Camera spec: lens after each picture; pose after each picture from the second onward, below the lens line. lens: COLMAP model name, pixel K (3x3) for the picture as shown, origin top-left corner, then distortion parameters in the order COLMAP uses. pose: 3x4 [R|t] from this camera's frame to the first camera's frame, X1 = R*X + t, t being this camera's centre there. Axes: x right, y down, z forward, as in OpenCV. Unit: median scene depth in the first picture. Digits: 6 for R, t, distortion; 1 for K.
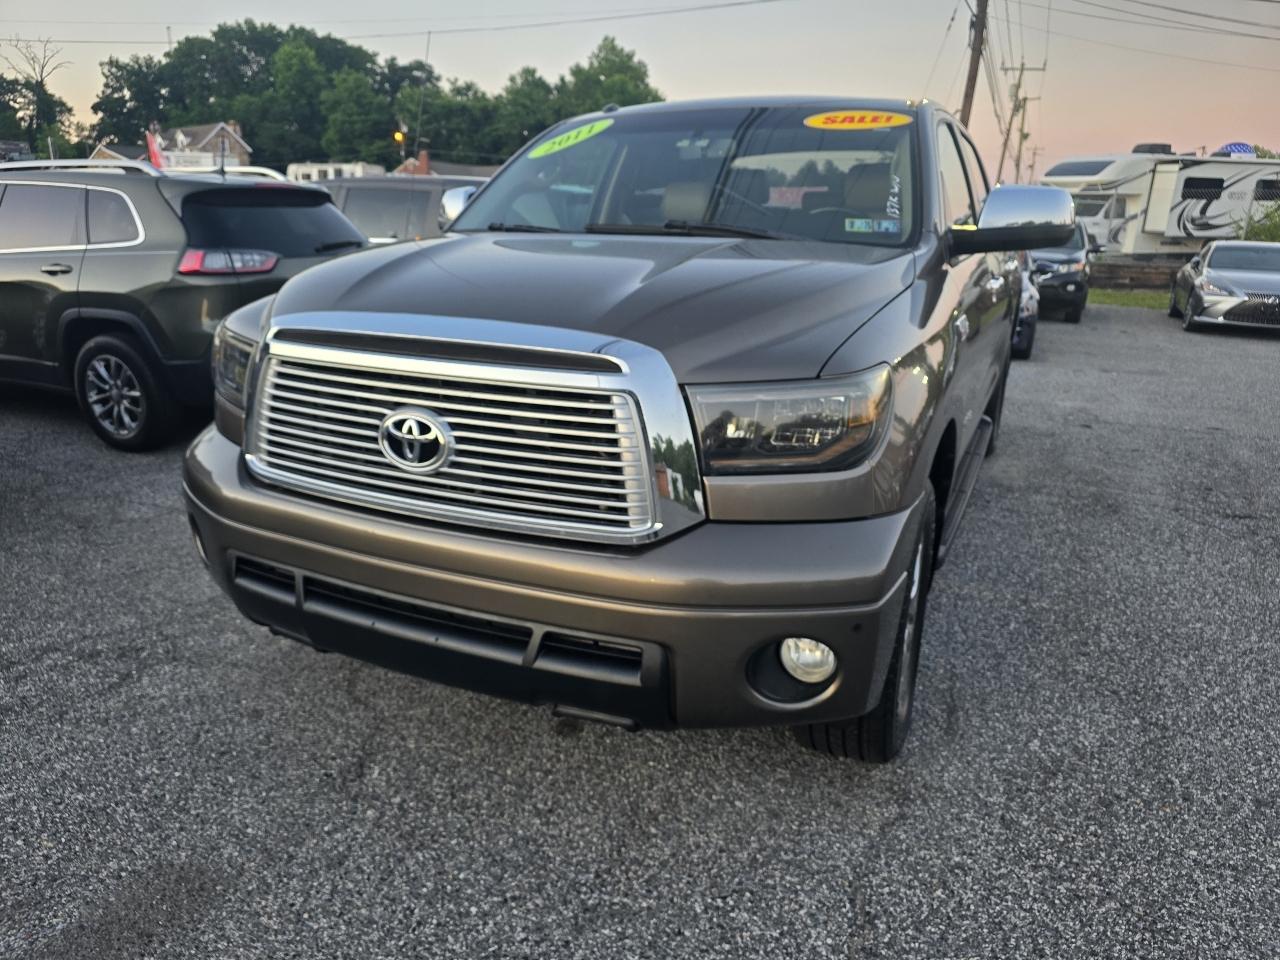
lens RADIAL K [[870.4, 0, 637.6], [0, 870.4, 483.4], [0, 0, 1]] dist [0.030640, -0.026853]
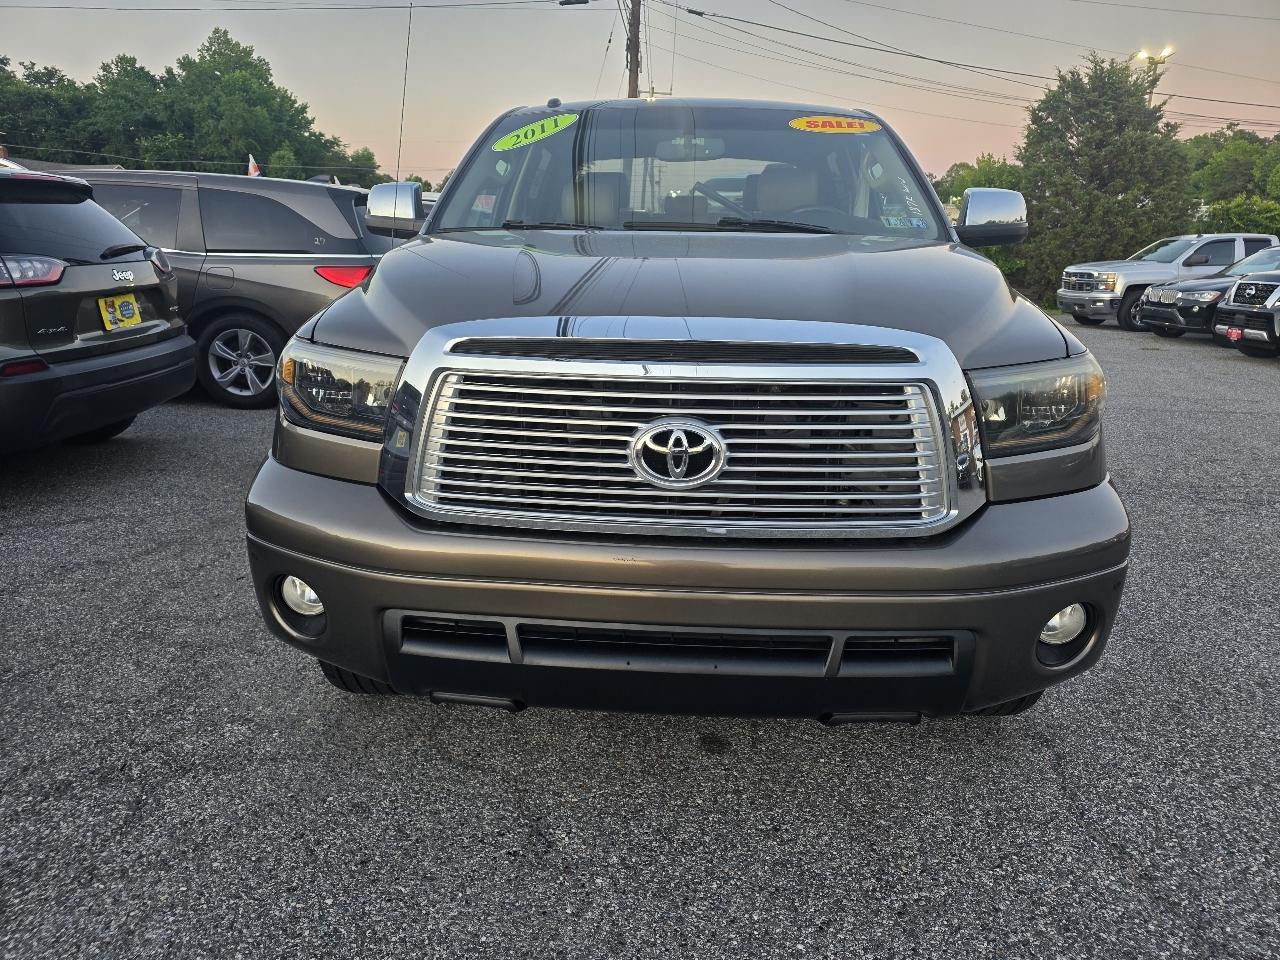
lens RADIAL K [[860.5, 0, 634.6], [0, 860.5, 482.8], [0, 0, 1]] dist [0.047809, -0.037070]
pose [[0.928626, -0.102876, 0.356469, -0.528868], [0.105817, 0.994321, 0.011300, -0.028505], [-0.355607, 0.027227, 0.934239, 0.154187]]
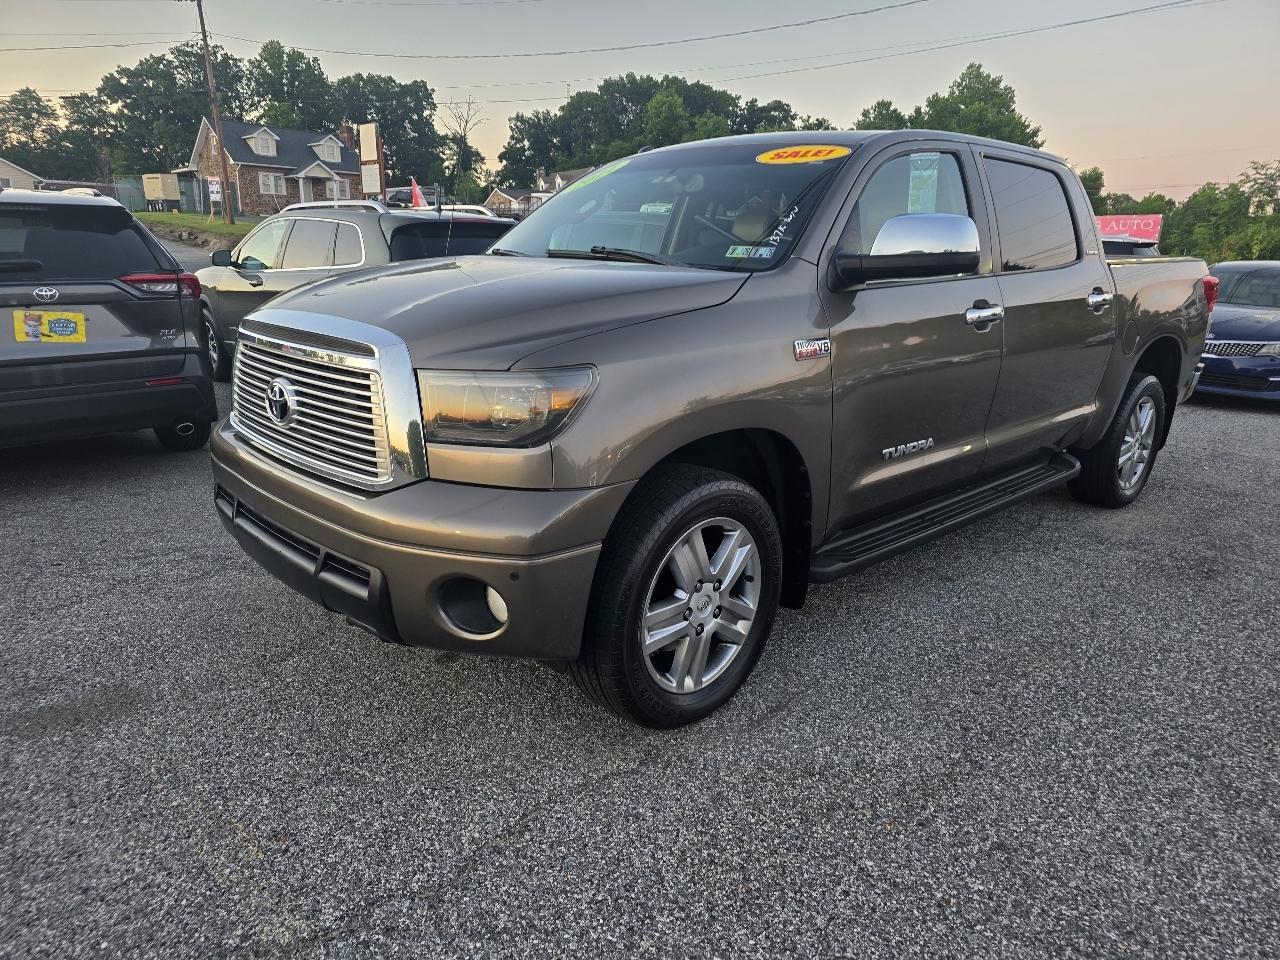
lens RADIAL K [[860.5, 0, 634.6], [0, 860.5, 482.8], [0, 0, 1]] dist [0.047809, -0.037070]
pose [[0.929687, 0.101585, -0.354065, 0.636489], [-0.113218, 0.993495, -0.012240, 0.024555], [0.350519, 0.051466, 0.935141, -0.052004]]
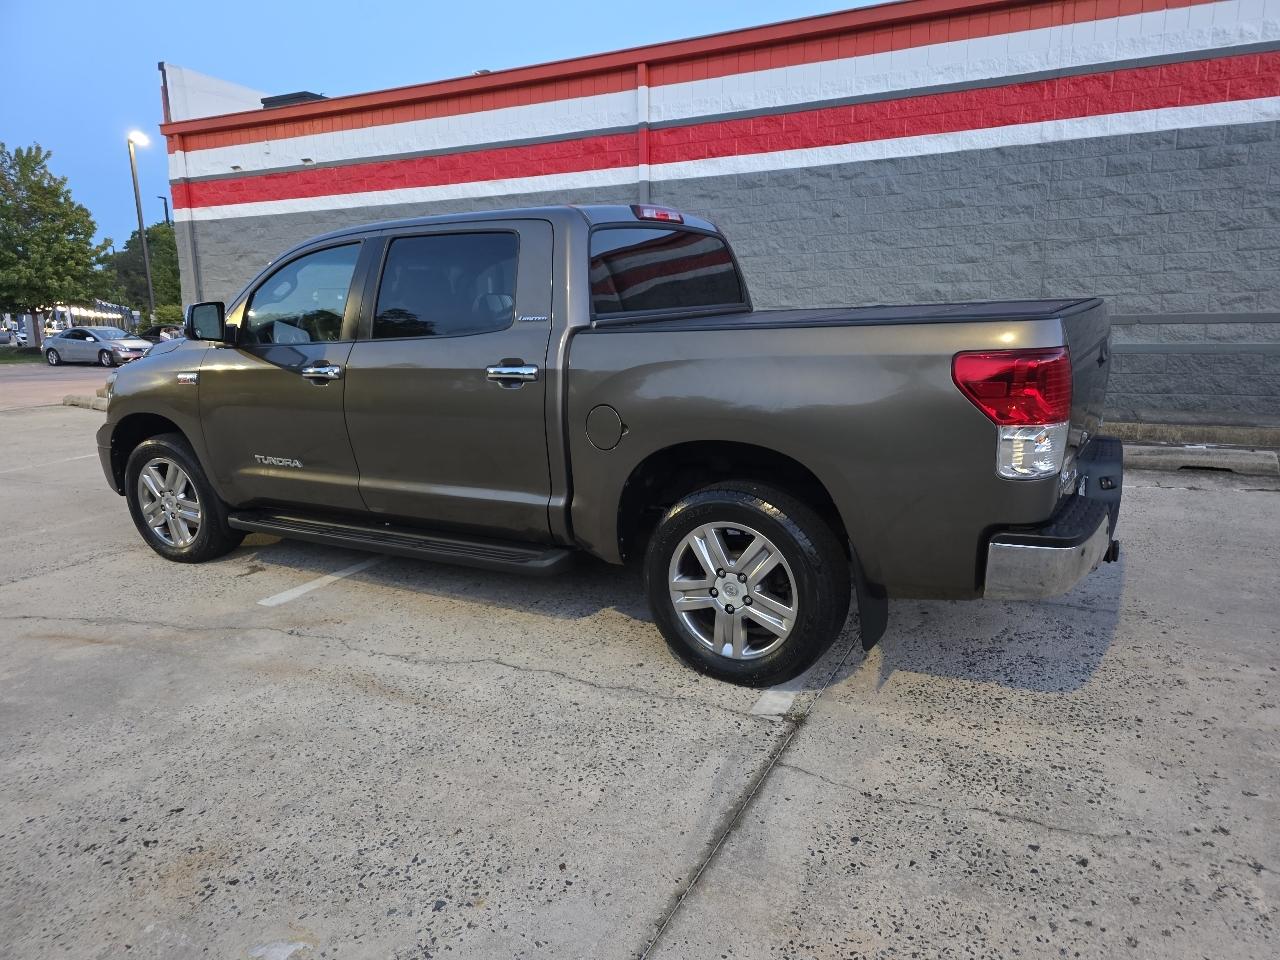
lens RADIAL K [[855.7, 0, 657.8], [0, 855.7, 493.1], [0, 0, 1]] dist [0.052044, -0.041844]
pose [[-0.093152, 0.222527, -0.970466, 2.454990], [-0.252727, 0.937497, 0.239226, -0.744418], [0.963043, 0.267547, -0.031091, 2.400053]]
